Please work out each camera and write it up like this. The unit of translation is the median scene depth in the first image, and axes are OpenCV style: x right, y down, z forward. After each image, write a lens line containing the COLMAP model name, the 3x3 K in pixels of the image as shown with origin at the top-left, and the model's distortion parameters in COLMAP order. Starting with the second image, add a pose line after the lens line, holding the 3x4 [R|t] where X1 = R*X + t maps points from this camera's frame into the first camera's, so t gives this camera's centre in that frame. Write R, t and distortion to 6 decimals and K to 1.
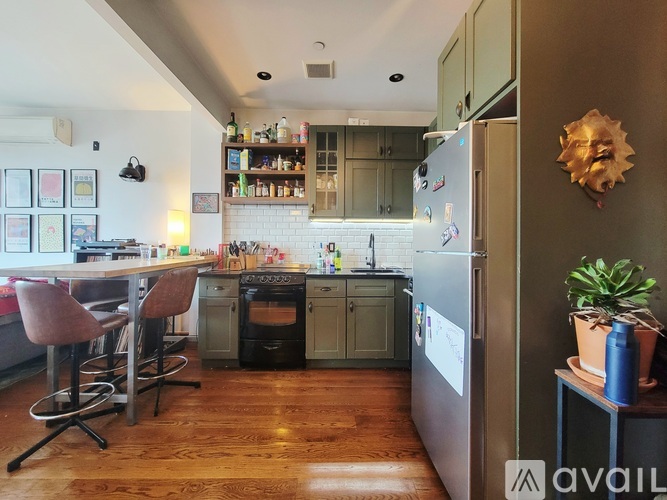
lens RADIAL K [[271.0, 0, 332.0], [0, 271.0, 246.5], [0, 0, 1]] dist [0.003662, 0.000681]
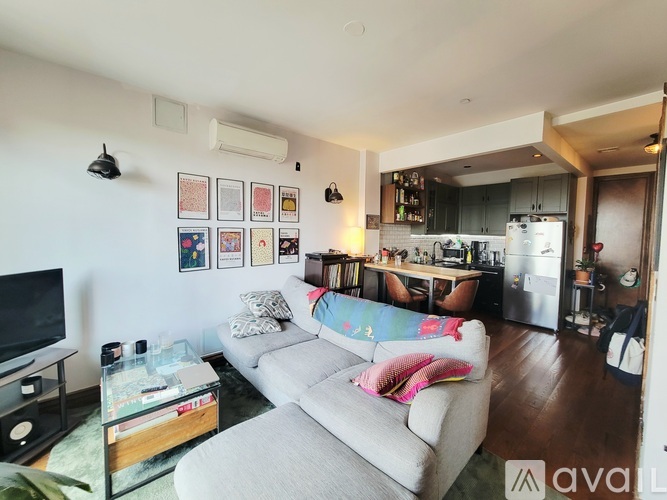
lens RADIAL K [[271.0, 0, 334.7], [0, 271.0, 244.3], [0, 0, 1]] dist [0.003662, 0.000681]
pose [[0.765665, -0.027755, 0.642640, -1.606737], [-0.007035, 0.998648, 0.051512, -0.121898], [-0.643201, -0.043962, 0.764435, 0.051950]]
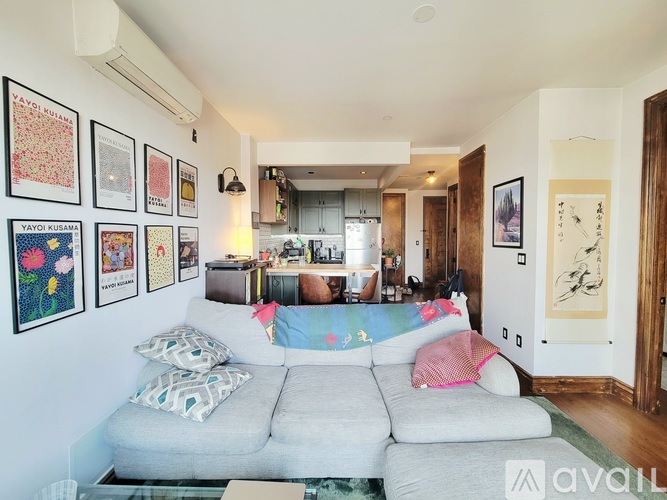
lens RADIAL K [[271.0, 0, 332.4], [0, 271.0, 243.8], [0, 0, 1]] dist [0.003662, 0.000681]
pose [[0.032258, -0.040430, 0.998662, -1.764297], [0.005472, 0.999174, 0.040274, -0.109059], [-0.999465, 0.004165, 0.032453, 0.651695]]
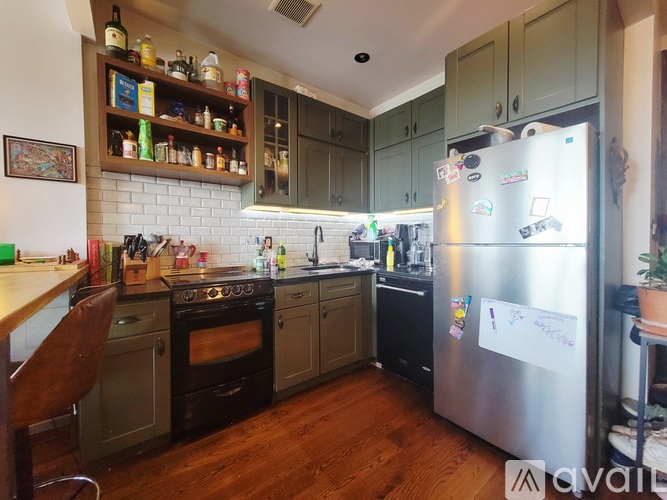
lens RADIAL K [[271.0, 0, 334.1], [0, 271.0, 246.1], [0, 0, 1]] dist [0.003662, 0.000681]
pose [[0.801075, -0.026400, 0.597981, -0.355099], [0.014678, 0.999593, 0.024467, -0.003227], [-0.598383, -0.010823, 0.801137, 0.270010]]
